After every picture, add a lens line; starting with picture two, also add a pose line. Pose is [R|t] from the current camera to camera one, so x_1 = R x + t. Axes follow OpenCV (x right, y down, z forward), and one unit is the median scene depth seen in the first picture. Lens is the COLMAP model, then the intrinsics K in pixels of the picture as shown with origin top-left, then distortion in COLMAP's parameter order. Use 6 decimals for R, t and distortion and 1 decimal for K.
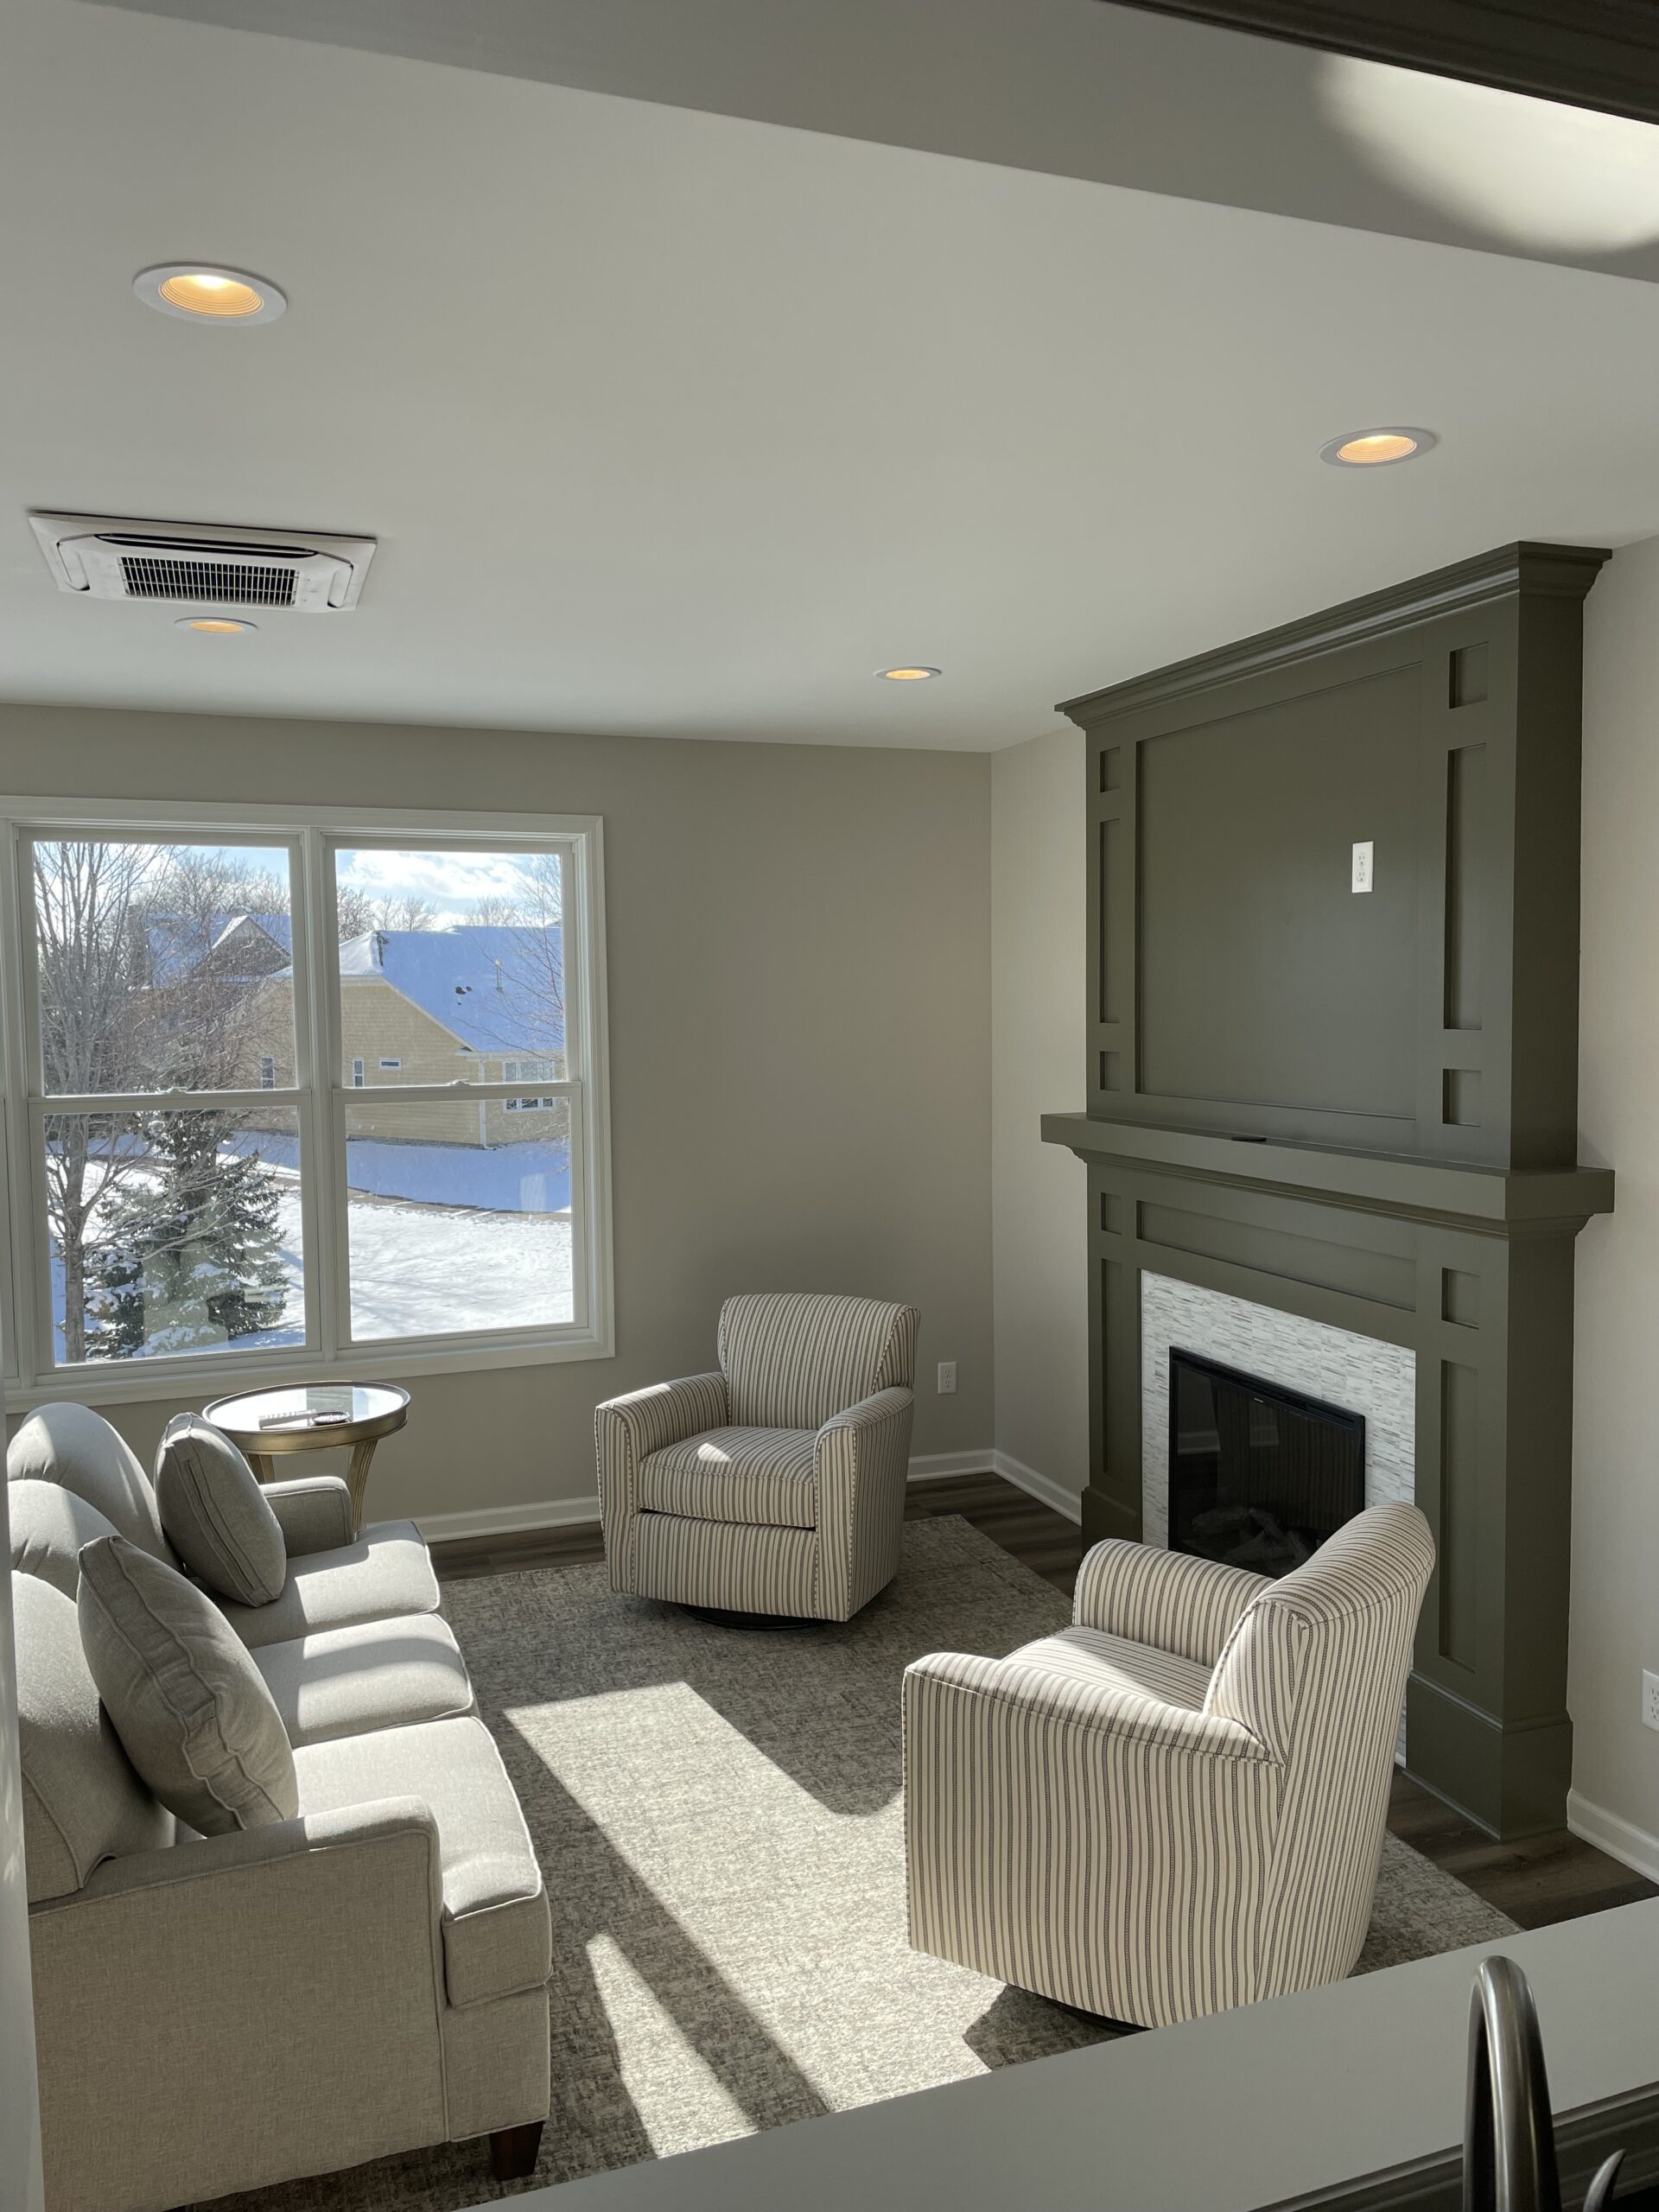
lens RADIAL K [[1650.8, 0, 828.5], [0, 1650.8, 1120.4], [0, 0, 1]] dist [0.094732, -0.147292]
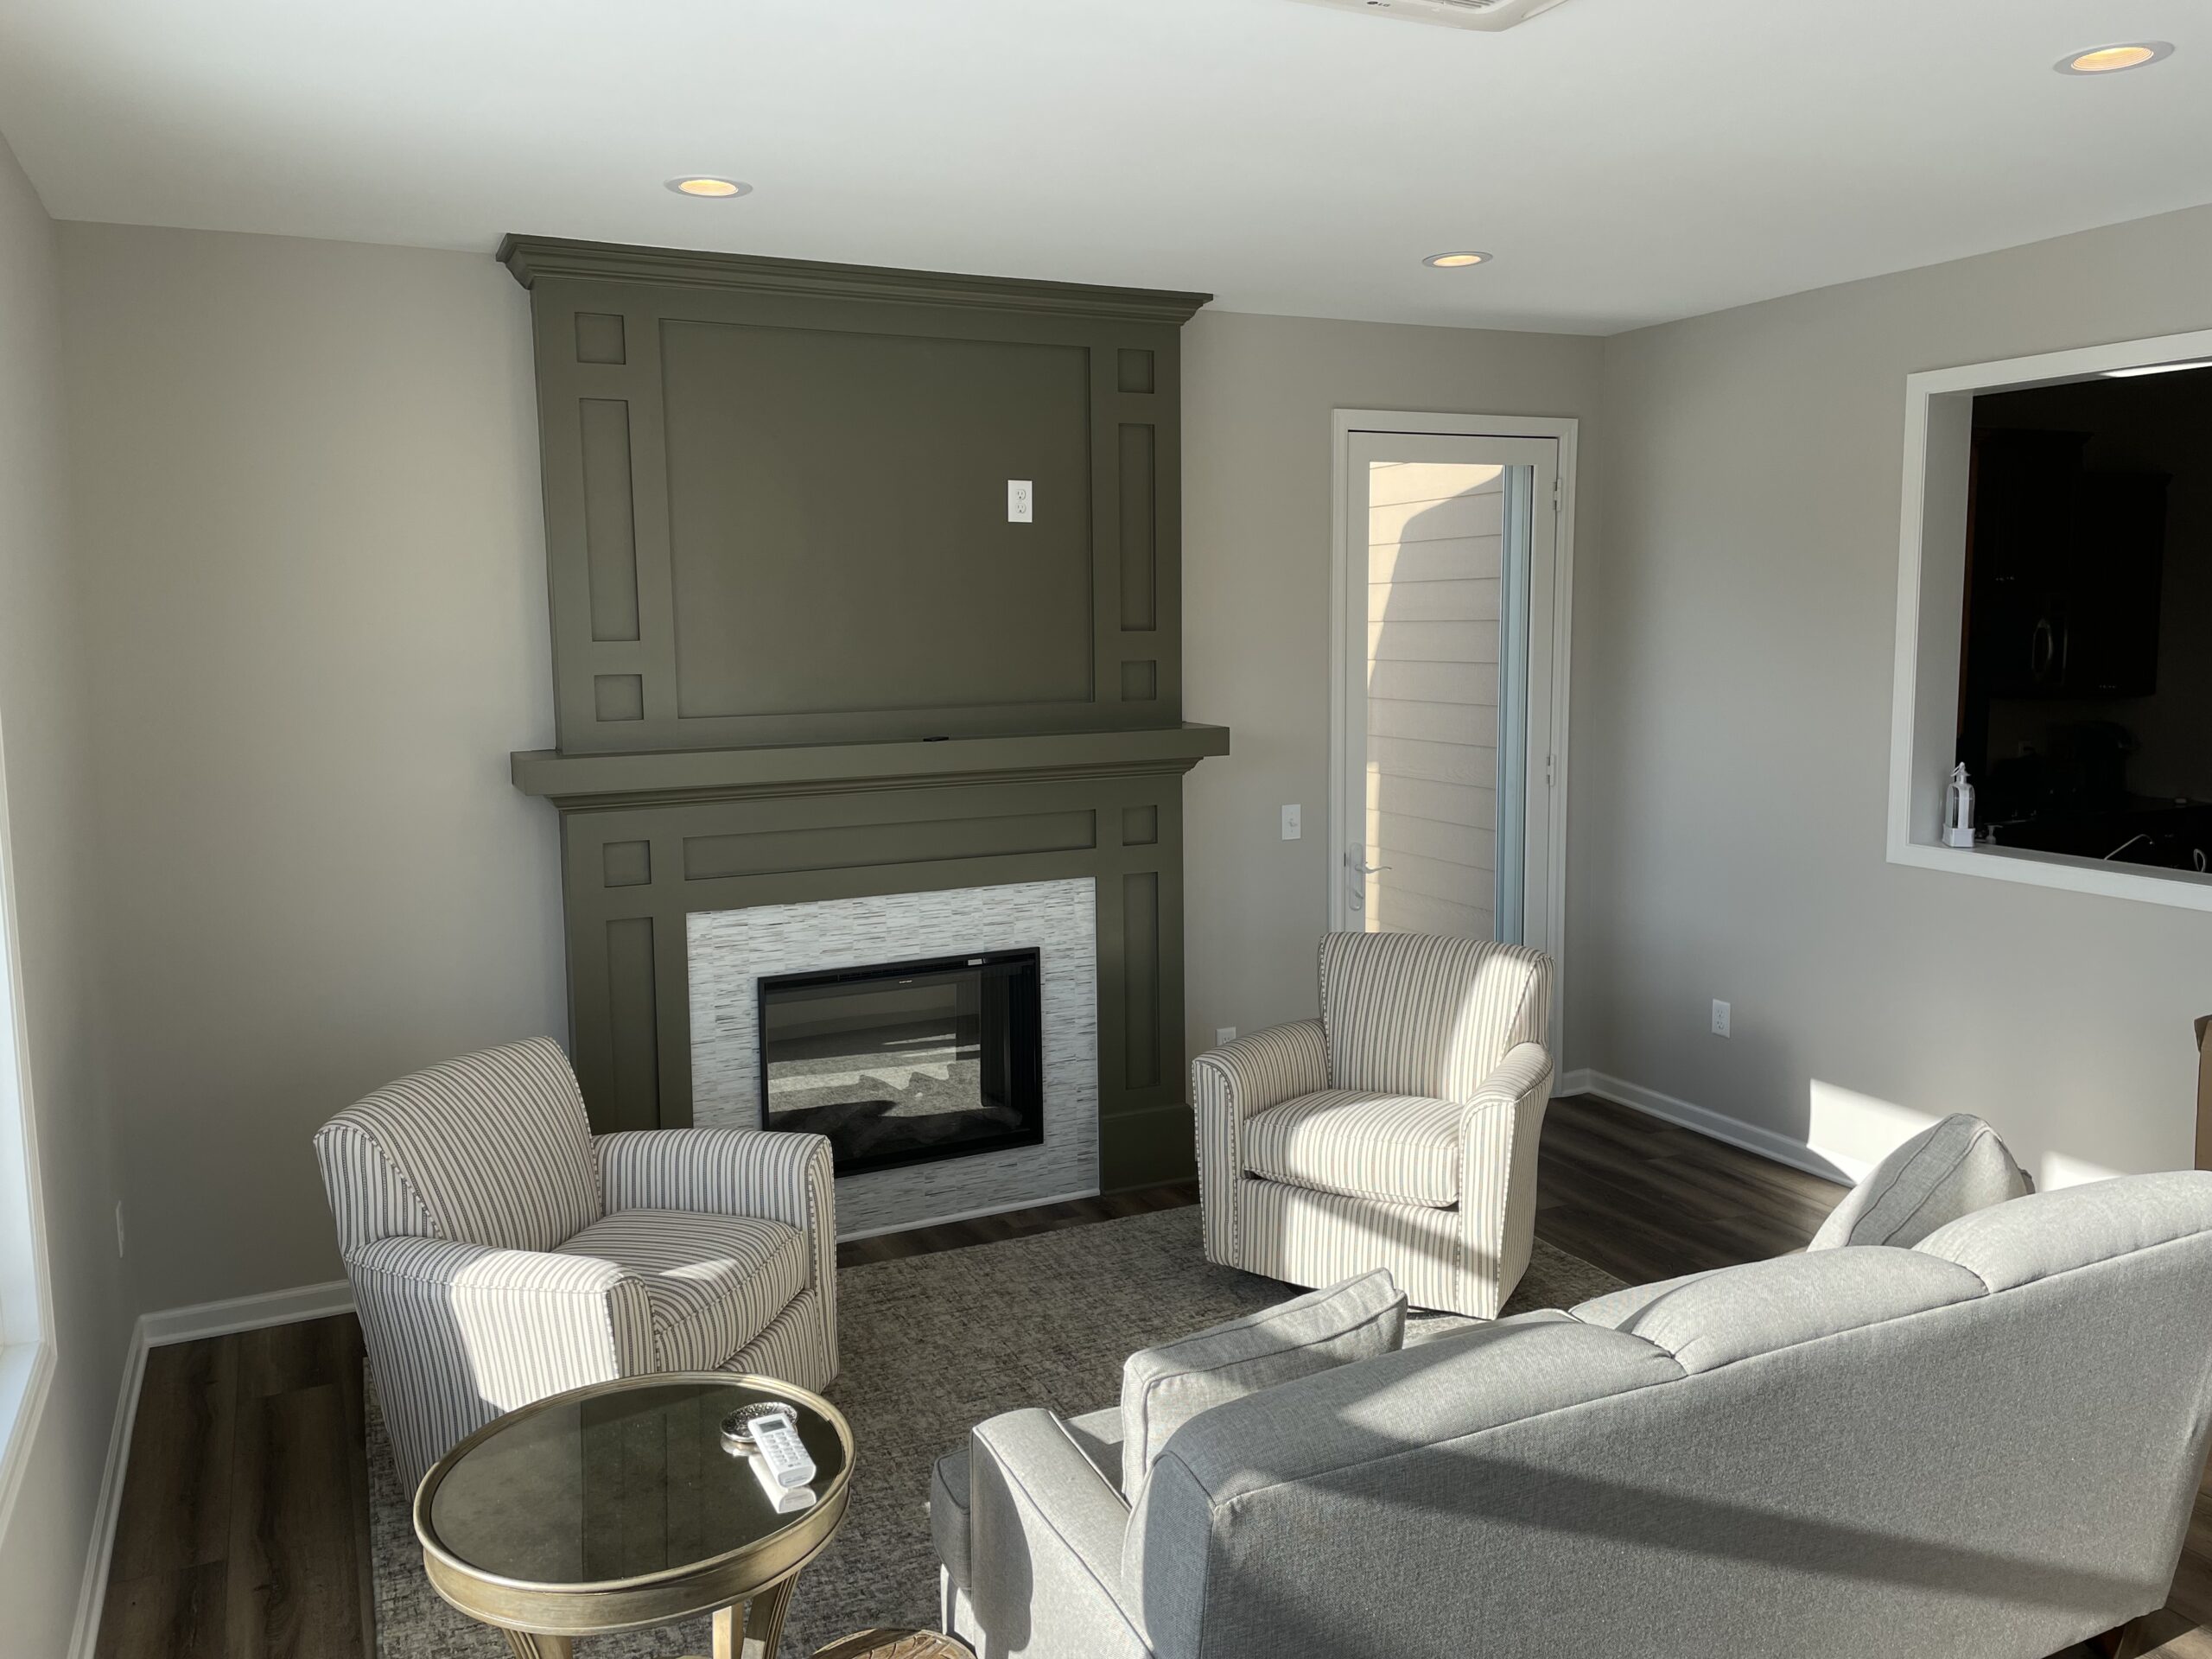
lens RADIAL K [[1650.8, 0, 1106.0], [0, 1650.8, 829.5], [0, 0, 1]] dist [0.094732, -0.147292]
pose [[-0.109208, -0.112125, 0.987675, -0.760494], [0.090949, 0.988323, 0.122255, -0.047356], [-0.989849, 0.103179, -0.097735, 0.903775]]
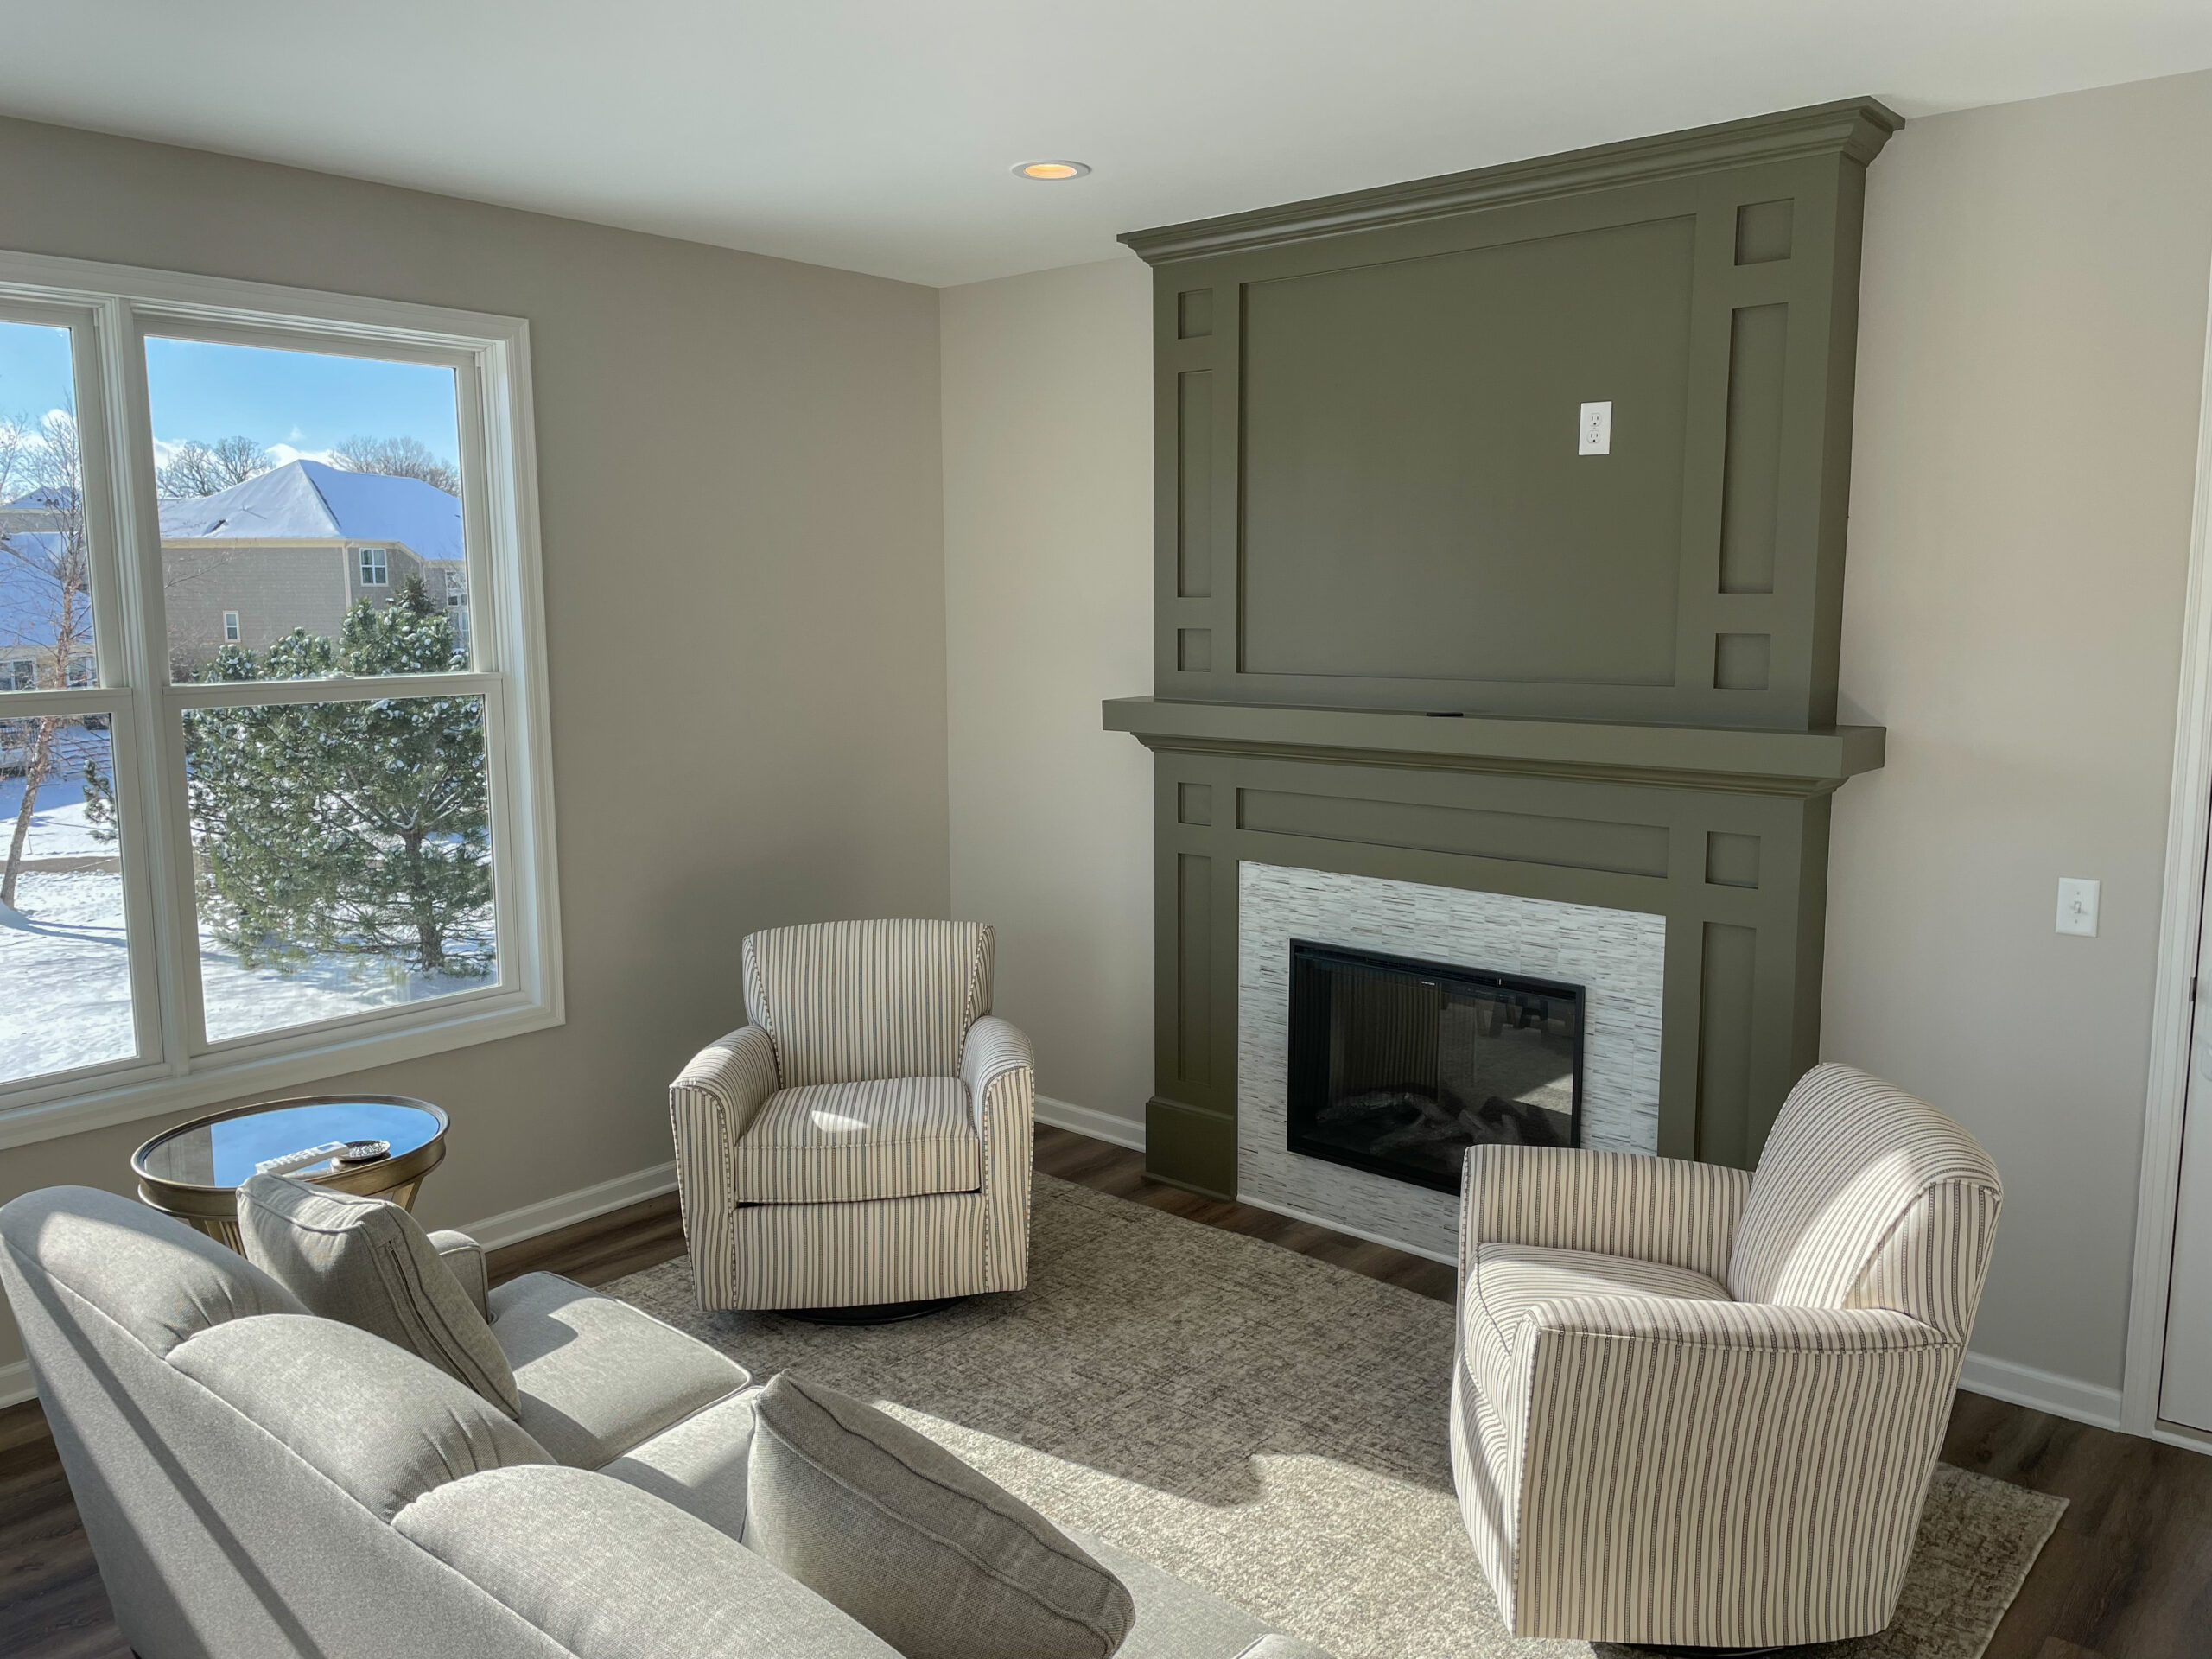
lens RADIAL K [[1650.8, 0, 1106.0], [0, 1650.8, 829.5], [0, 0, 1]] dist [0.094732, -0.147292]
pose [[0.874110, -0.061845, 0.481775, -0.345005], [0.030984, 0.996941, 0.071760, 0.002677], [-0.484739, -0.047799, 0.873352, 0.231930]]
